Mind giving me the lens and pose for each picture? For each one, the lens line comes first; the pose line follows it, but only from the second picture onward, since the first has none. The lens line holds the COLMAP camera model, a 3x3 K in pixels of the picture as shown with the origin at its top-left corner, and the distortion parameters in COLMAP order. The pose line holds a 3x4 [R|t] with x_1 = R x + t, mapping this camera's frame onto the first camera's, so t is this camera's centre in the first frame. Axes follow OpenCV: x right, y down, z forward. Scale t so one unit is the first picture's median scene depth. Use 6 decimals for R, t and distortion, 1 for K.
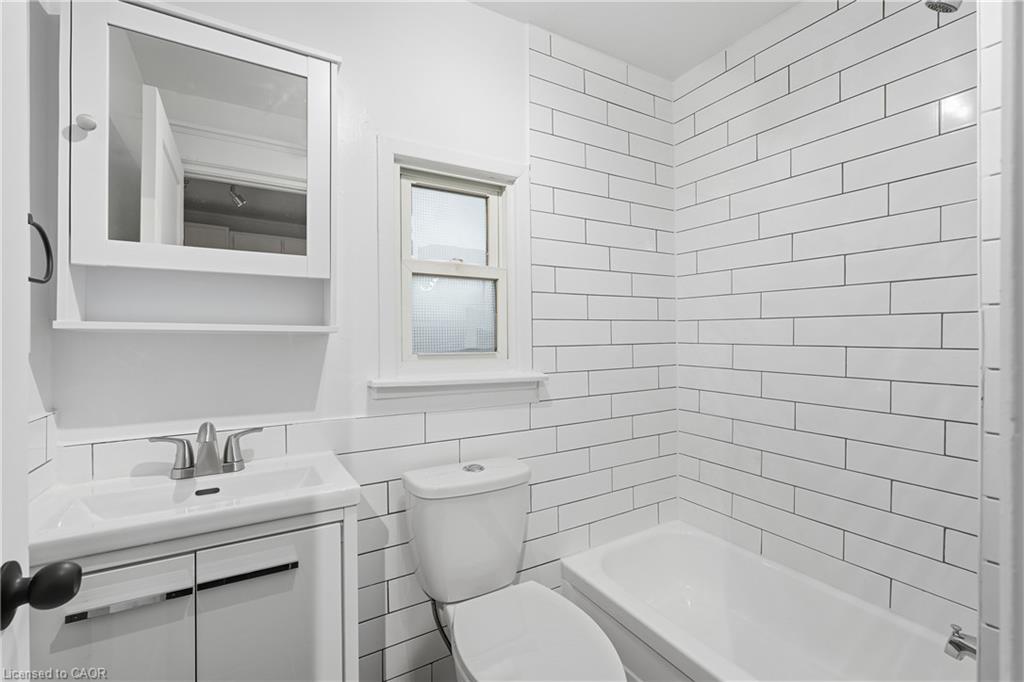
lens RADIAL K [[454.3, 0, 512.3], [0, 454.3, 337.1], [0, 0, 1]] dist [-0.010862, 0.002957]
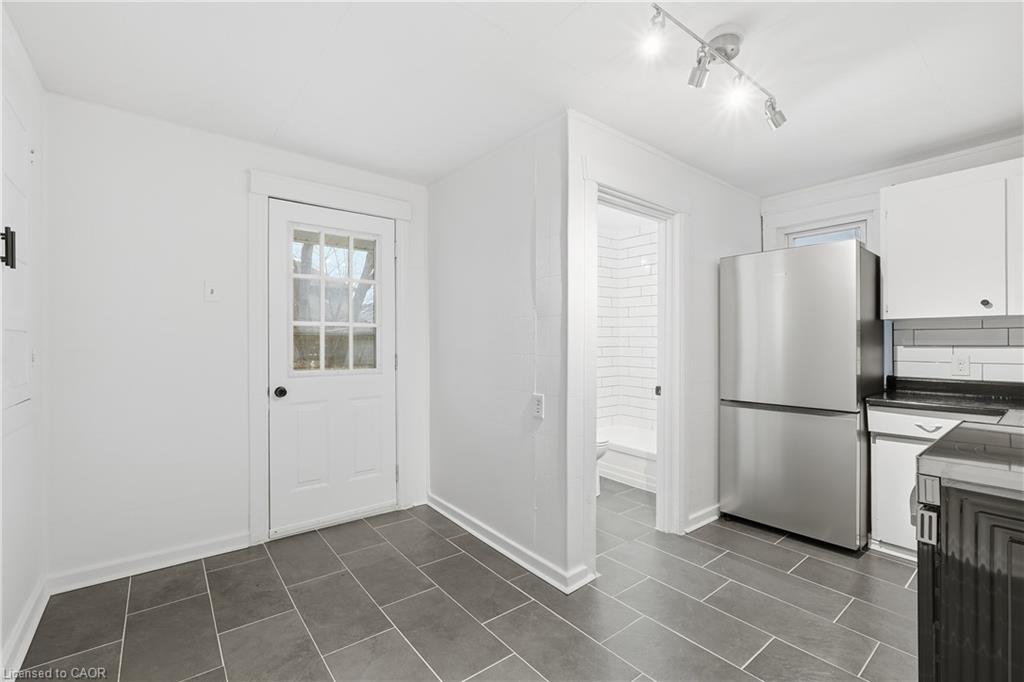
lens RADIAL K [[454.3, 0, 509.6], [0, 454.3, 340.7], [0, 0, 1]] dist [-0.010862, 0.002957]
pose [[0.827796, -0.003034, -0.561022, 1.191377], [0.000878, 0.999991, -0.004112, -0.007809], [0.561029, 0.002911, 0.827791, -1.215550]]
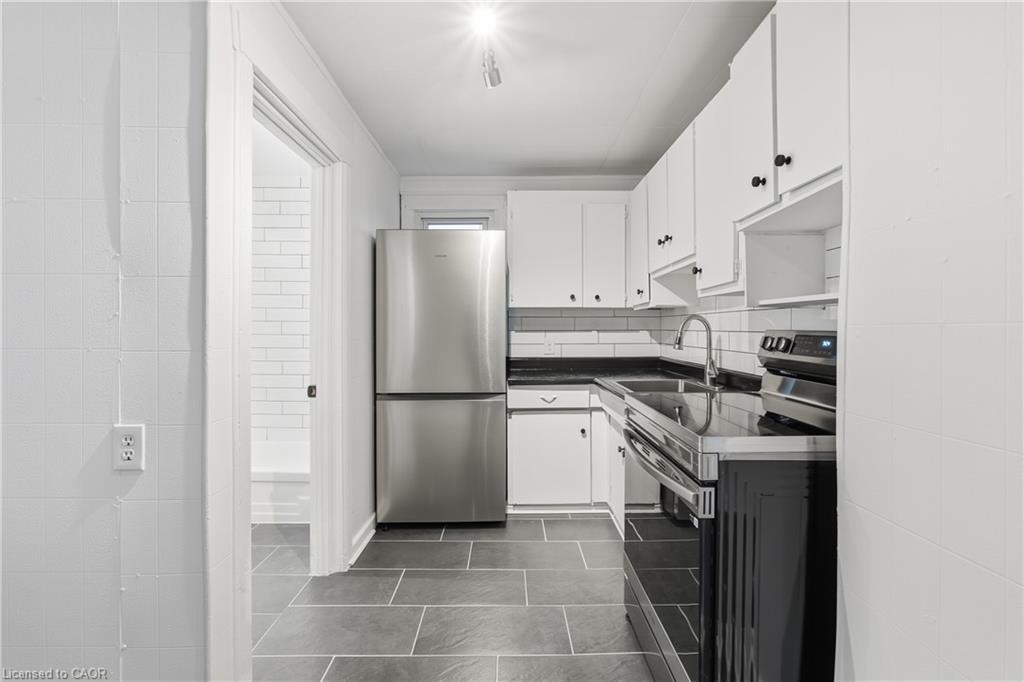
lens RADIAL K [[454.3, 0, 513.6], [0, 454.3, 332.2], [0, 0, 1]] dist [-0.010862, 0.002957]
pose [[0.948828, -0.002499, 0.315782, 0.870994], [0.000744, 0.999984, 0.005679, -0.001087], [-0.315791, -0.005153, 0.948815, -0.919637]]
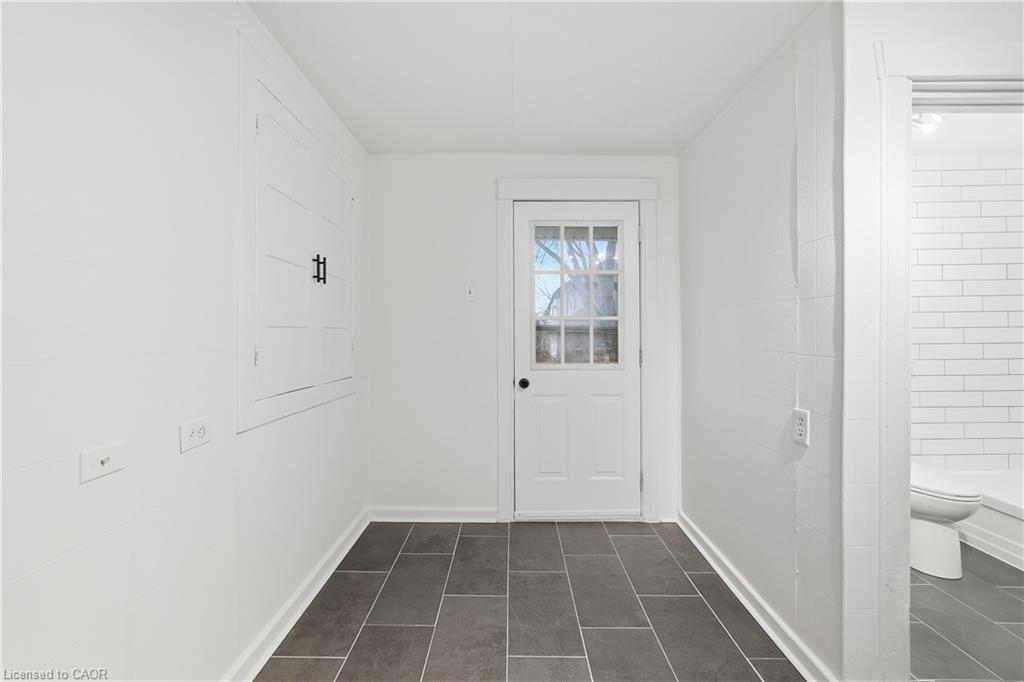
lens RADIAL K [[454.3, 0, 506.4], [0, 454.3, 336.1], [0, 0, 1]] dist [-0.010862, 0.002957]
pose [[0.294041, -0.002949, -0.955788, 1.222434], [0.001469, 0.999995, -0.002633, -0.006193], [0.955792, -0.000629, 0.294044, -0.934602]]
